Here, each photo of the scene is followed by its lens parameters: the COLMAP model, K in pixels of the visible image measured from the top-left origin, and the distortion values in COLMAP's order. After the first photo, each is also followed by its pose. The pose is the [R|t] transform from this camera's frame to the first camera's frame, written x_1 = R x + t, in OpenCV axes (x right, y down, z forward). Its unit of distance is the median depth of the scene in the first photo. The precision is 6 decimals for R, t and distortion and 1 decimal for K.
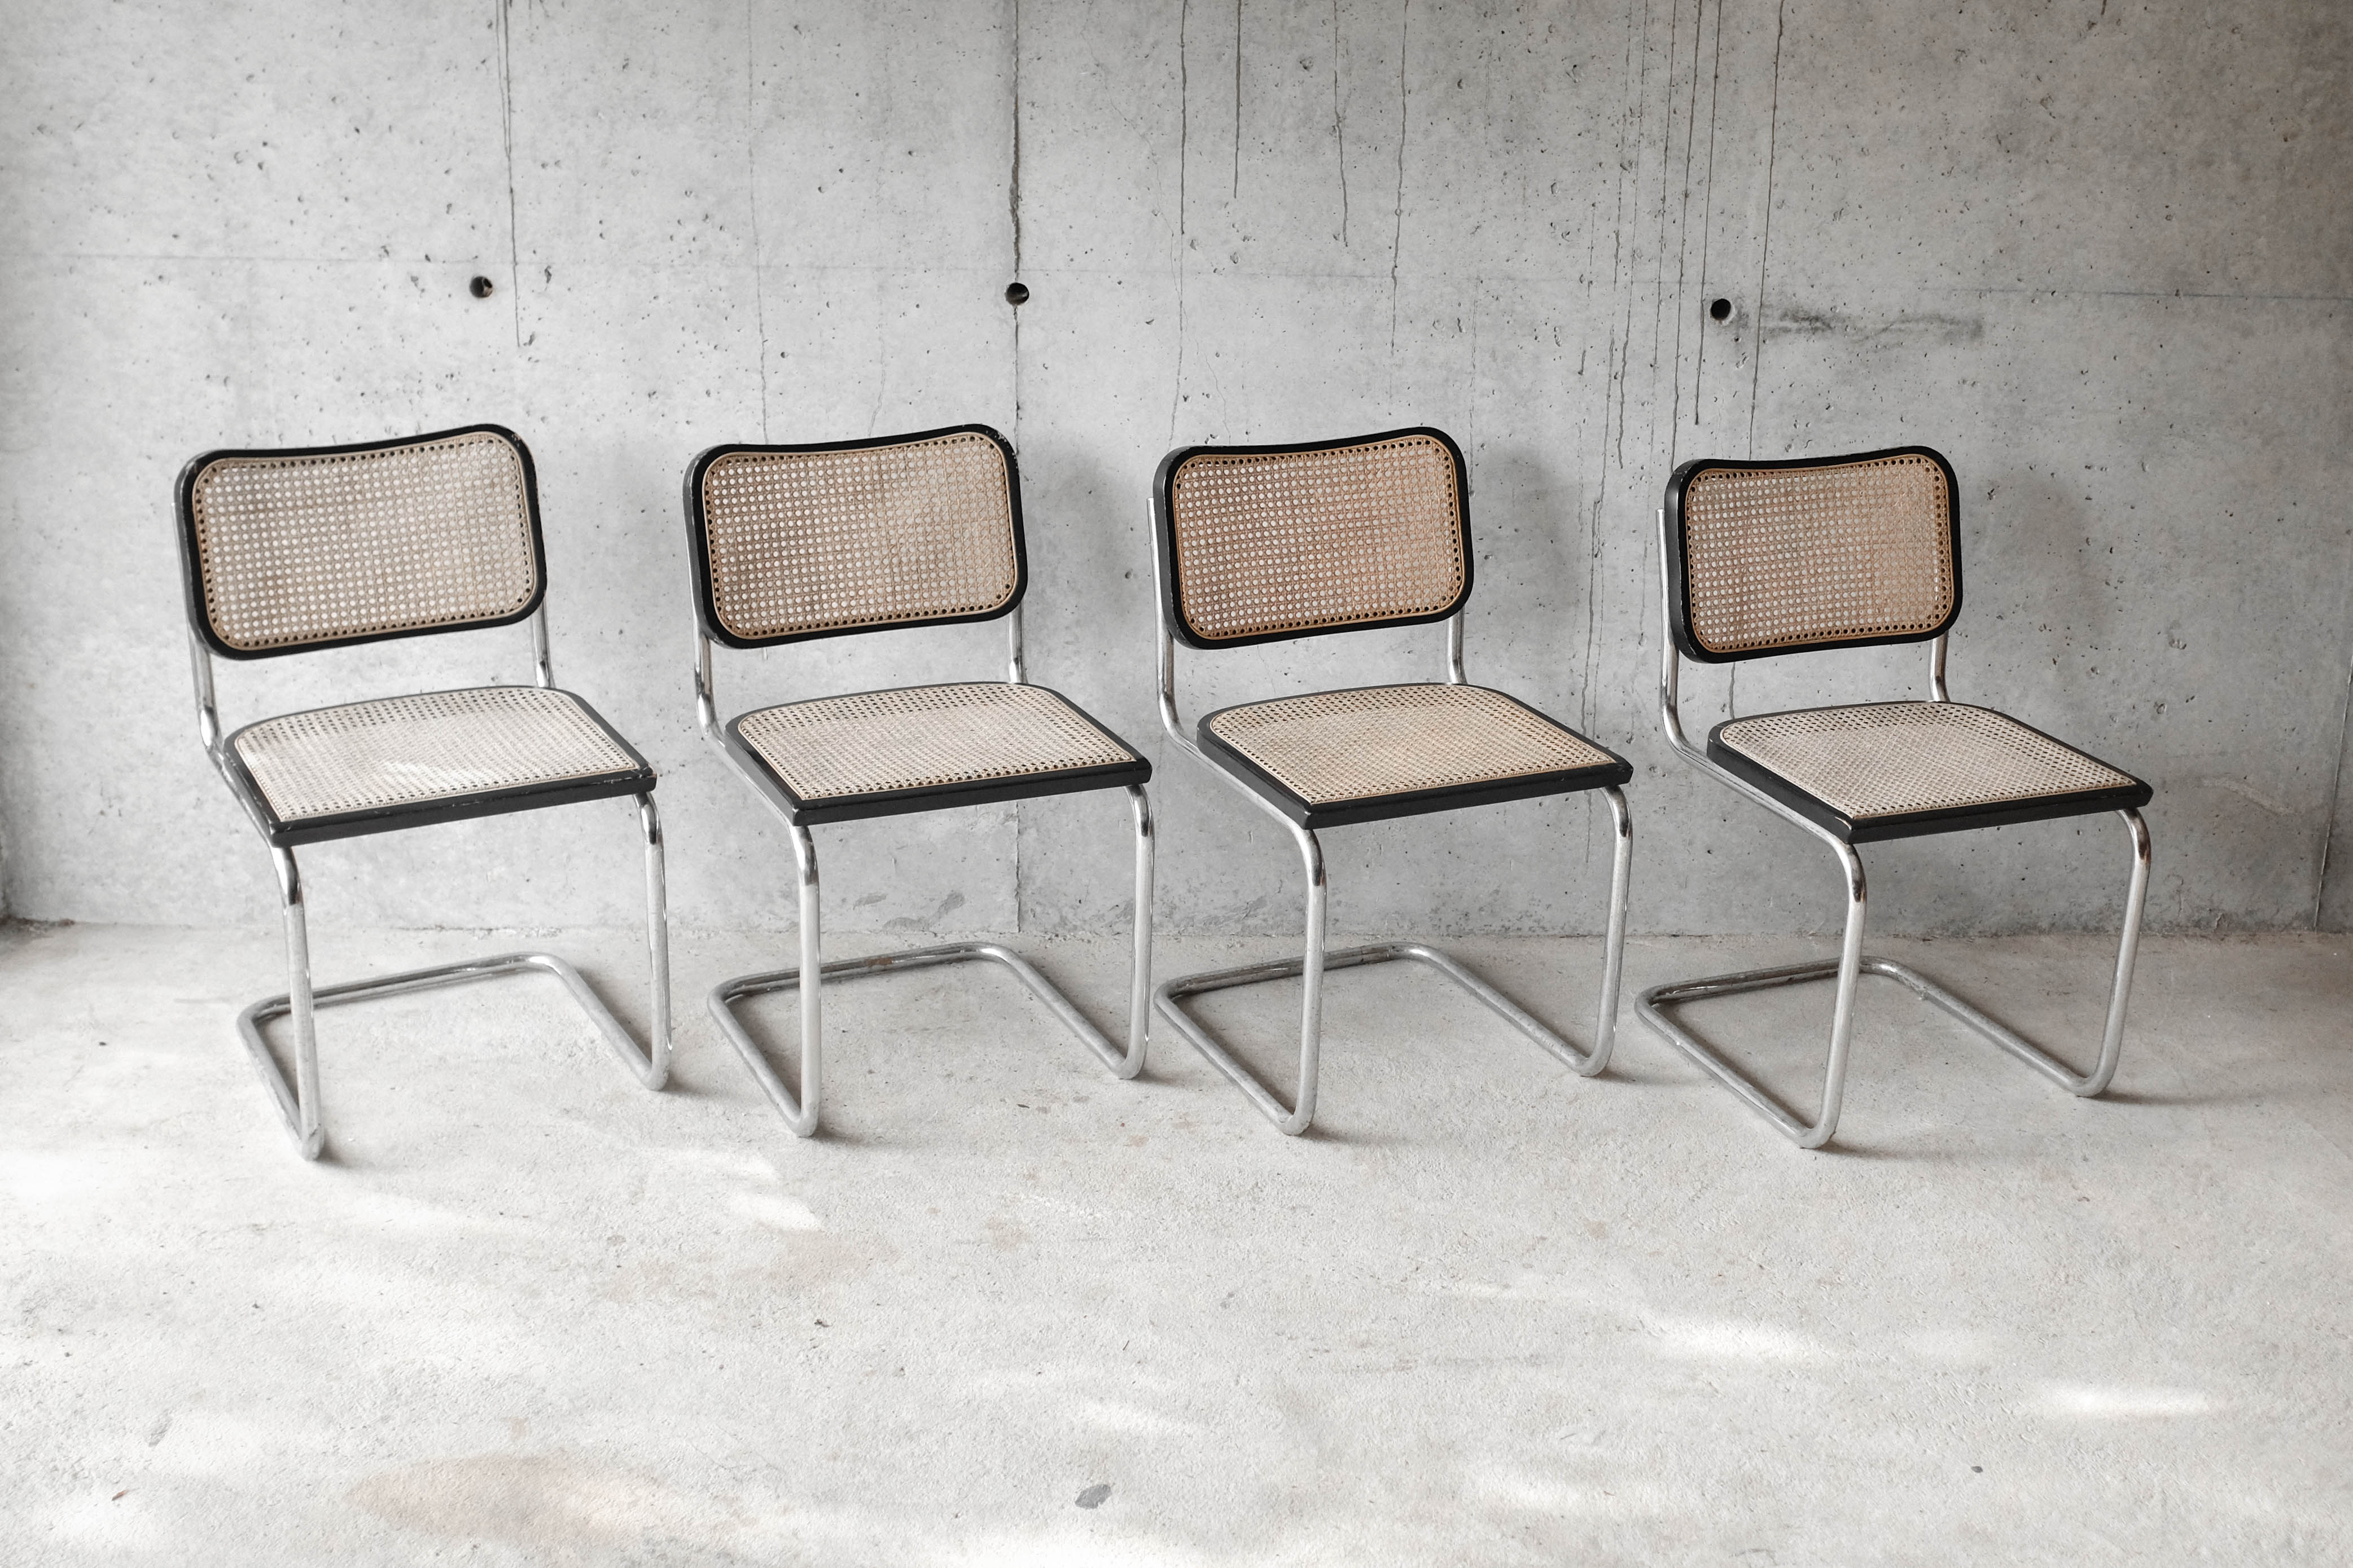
lens RADIAL K [[2712.3, 0, 1329.6], [0, 2712.3, 639.0], [0, 0, 1]] dist [-0.053921, 0.000000]
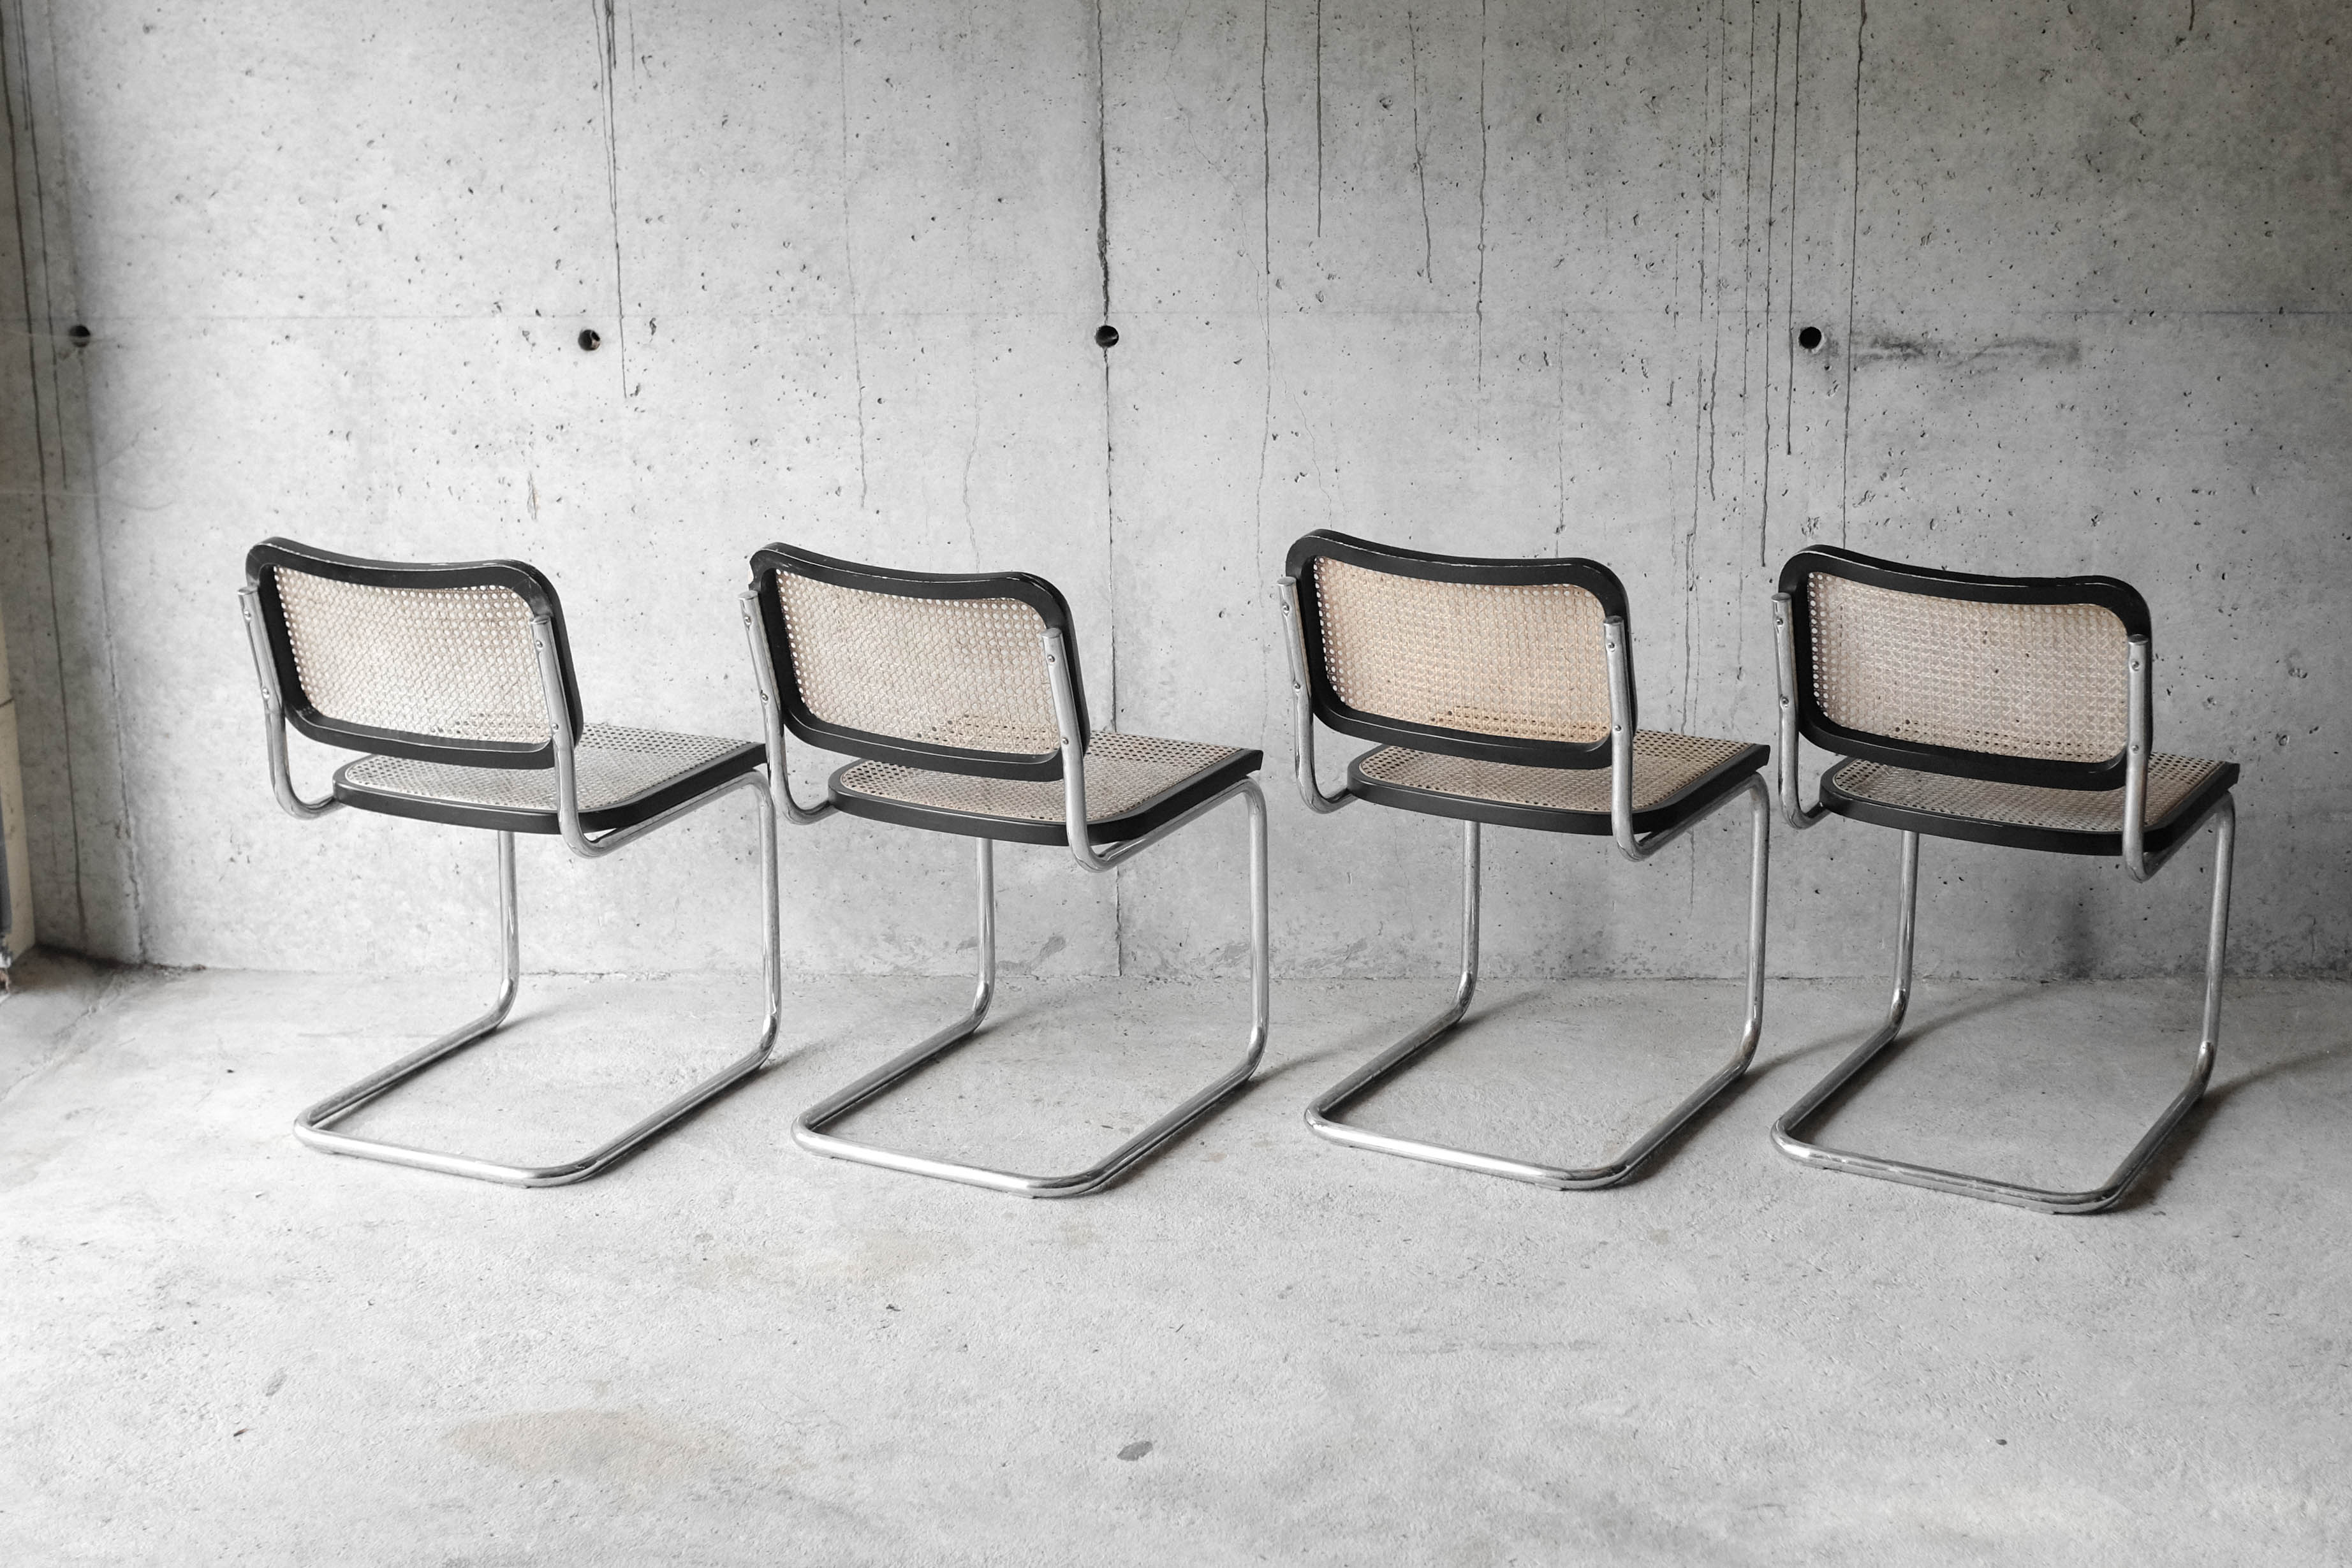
lens RADIAL K [[3050.2, 0, 1321.4], [0, 3050.2, 671.8], [0, 0, 1]] dist [-0.068998, 0.000000]
pose [[0.996049, -0.012627, -0.087902, 0.063946], [0.009350, 0.999249, -0.037603, 0.041962], [0.088310, 0.036633, 0.995419, -0.124590]]
